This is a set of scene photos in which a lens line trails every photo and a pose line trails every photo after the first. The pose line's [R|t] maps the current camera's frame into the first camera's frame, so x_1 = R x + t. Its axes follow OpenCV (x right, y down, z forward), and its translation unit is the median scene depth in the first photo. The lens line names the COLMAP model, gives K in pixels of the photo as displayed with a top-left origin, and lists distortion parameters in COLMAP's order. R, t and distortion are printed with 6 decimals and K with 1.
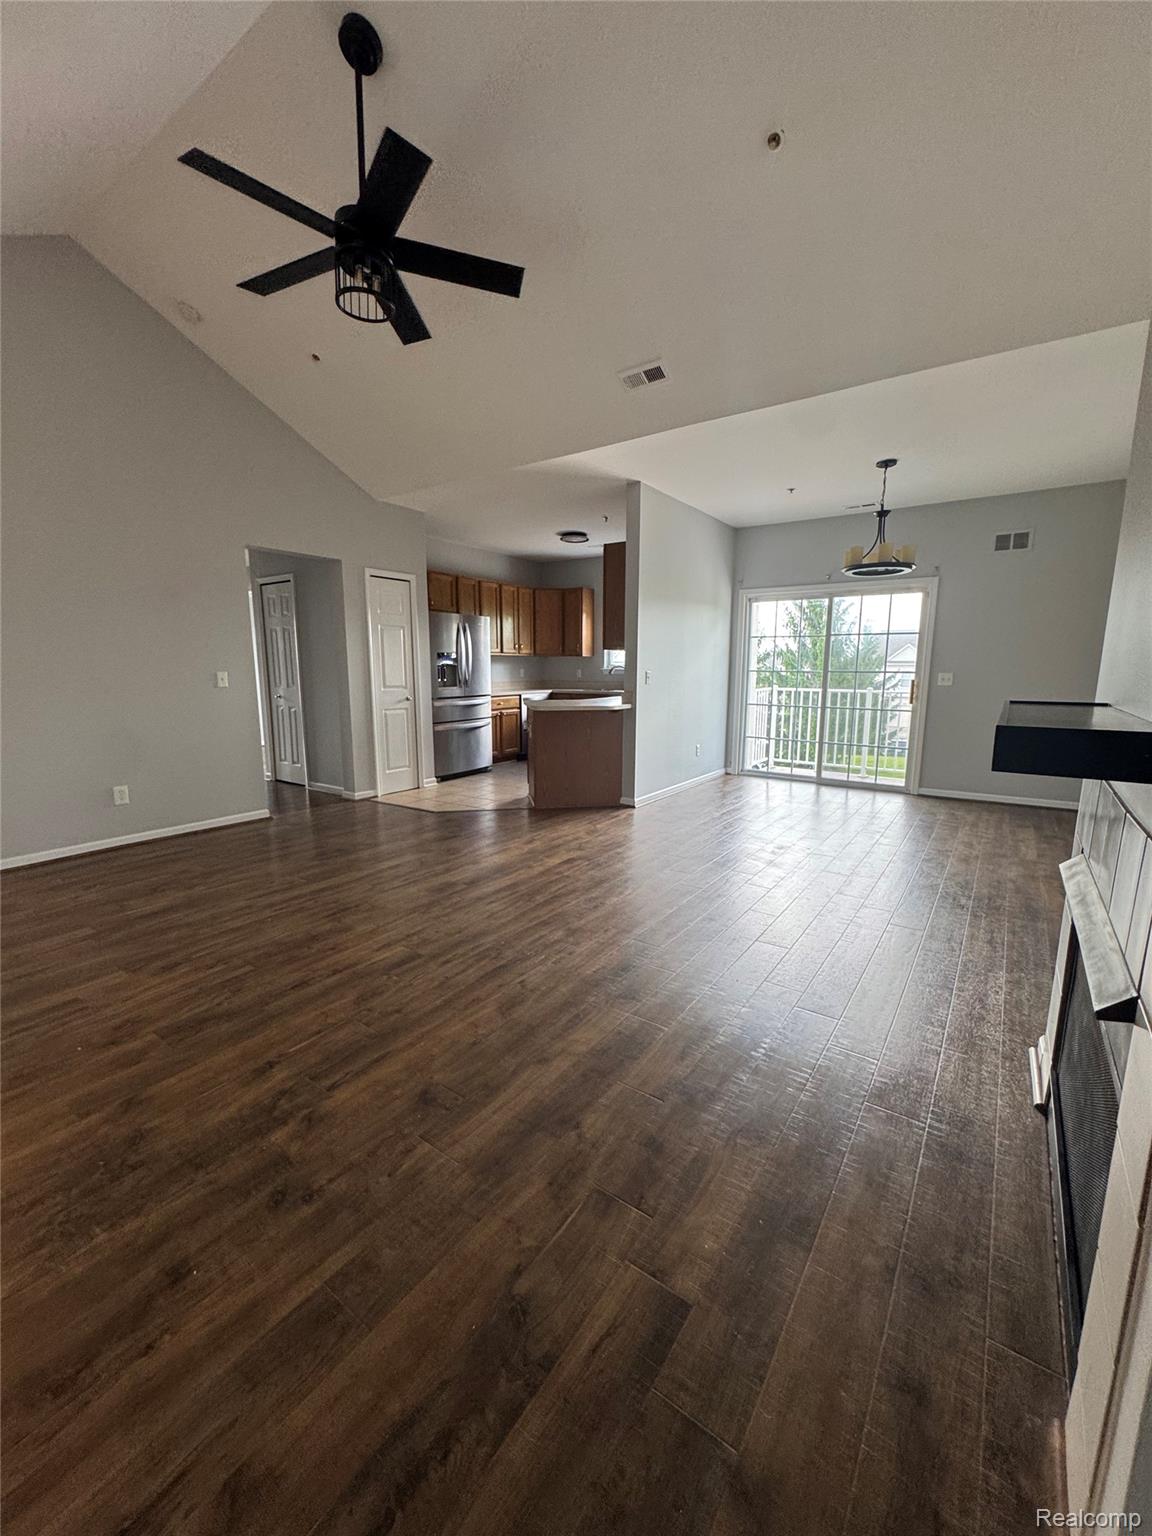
lens RADIAL K [[613.6, 0, 578.4], [0, 613.6, 768.6], [0, 0, 1]] dist [-0.002777, 0.000012]
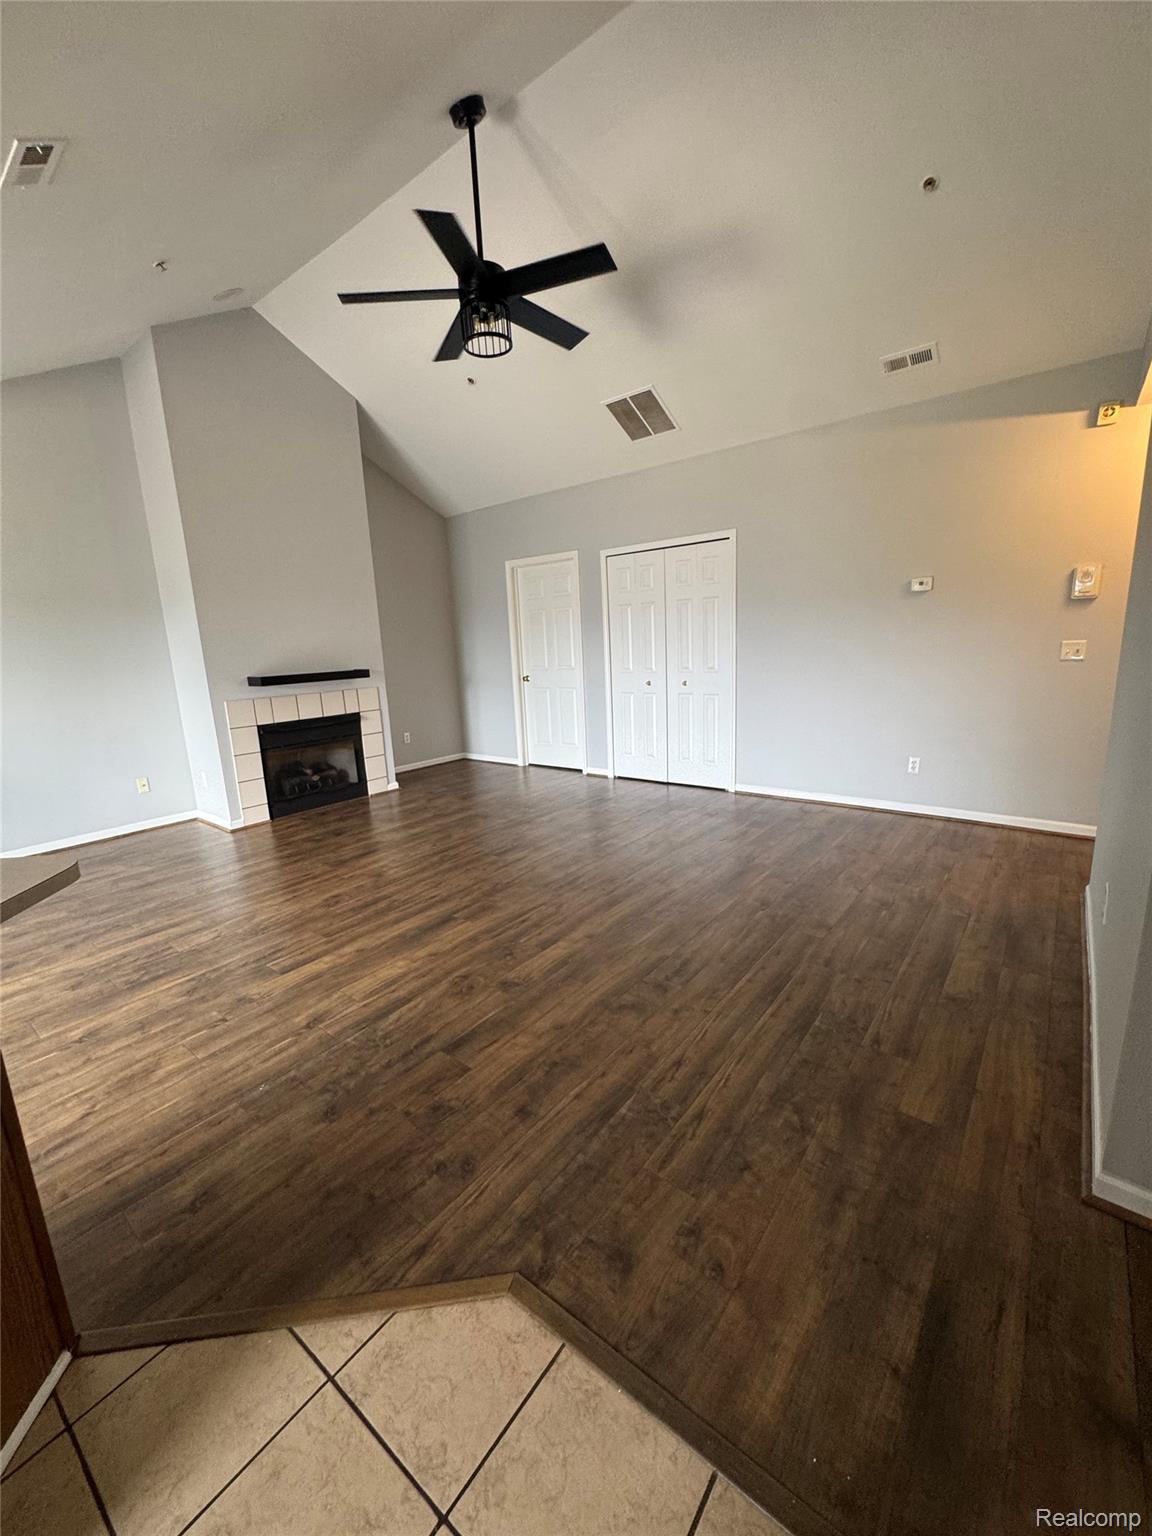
lens RADIAL K [[617.4, 0, 577.5], [0, 617.4, 767.3], [0, 0, 1]] dist [-0.003204, -0.000350]
pose [[-0.997609, 0.022376, 0.065383, -0.252157], [0.044406, 0.932508, 0.358410, -0.188234], [-0.052950, 0.360456, -0.931272, 1.039333]]
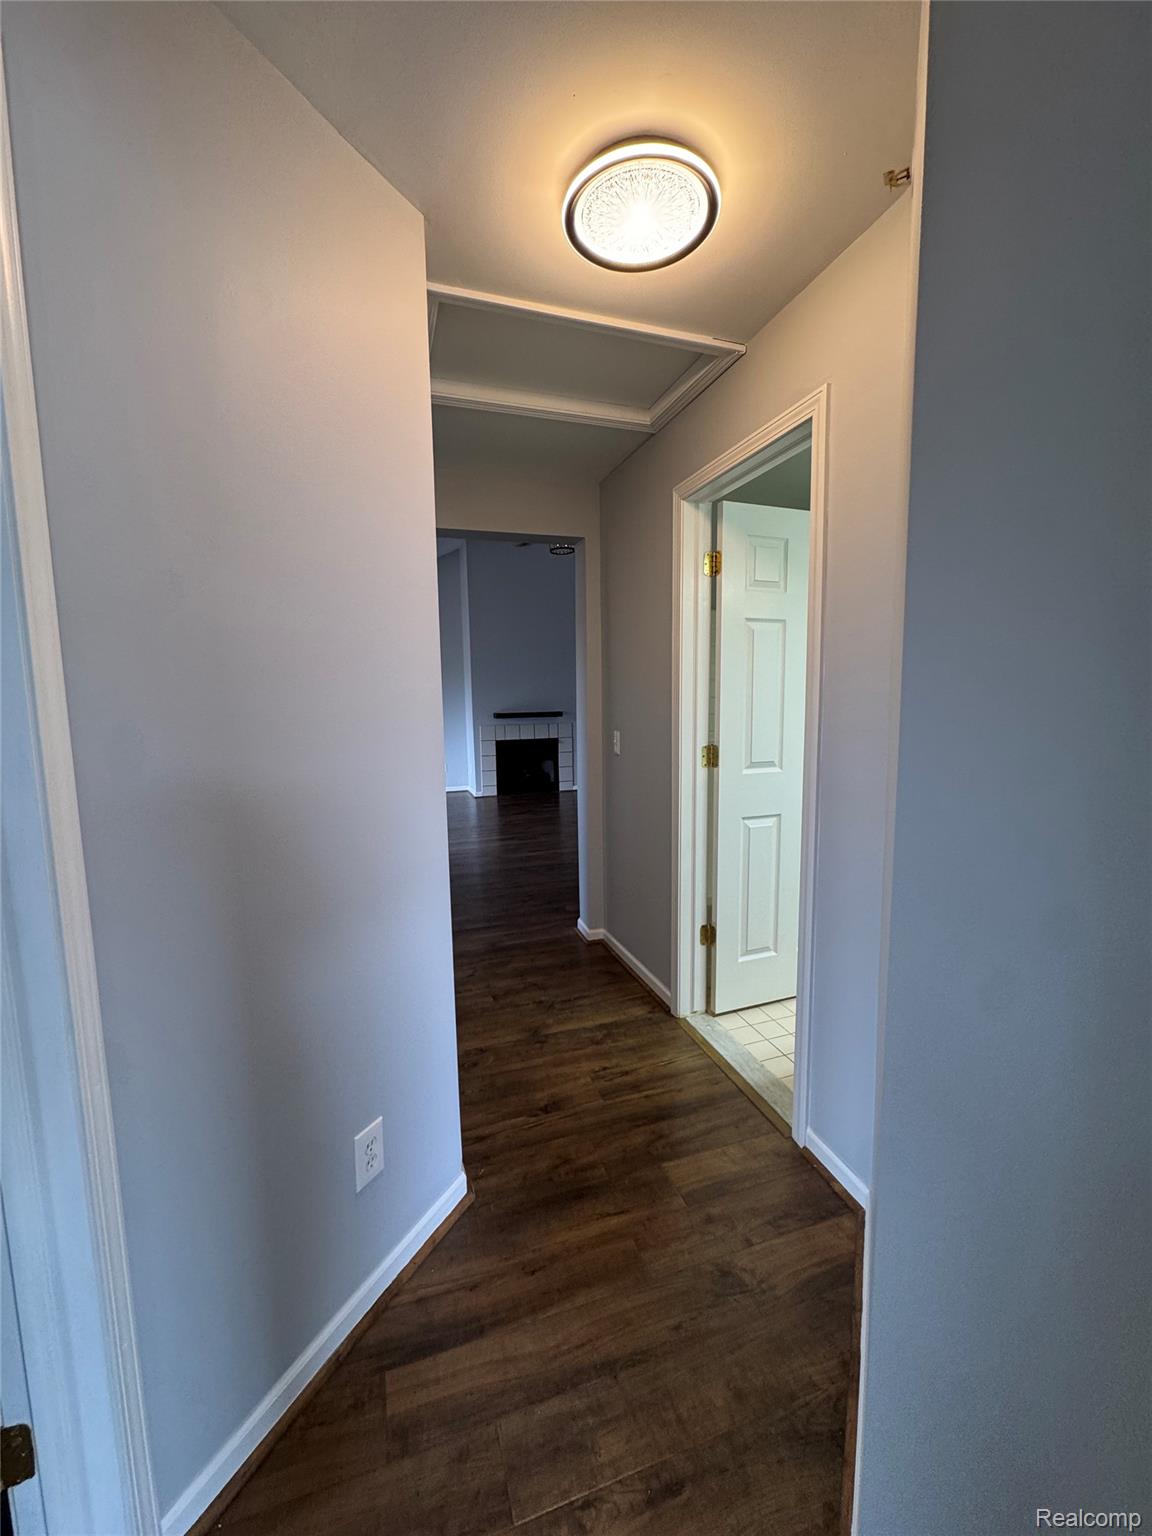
lens RADIAL K [[613.6, 0, 578.4], [0, 613.6, 768.6], [0, 0, 1]] dist [-0.002777, 0.000012]
pose [[-0.803610, -0.058706, 0.592254, -0.789670], [0.110787, 0.962975, 0.245776, -0.234000], [-0.584754, 0.263122, -0.767352, 1.288026]]
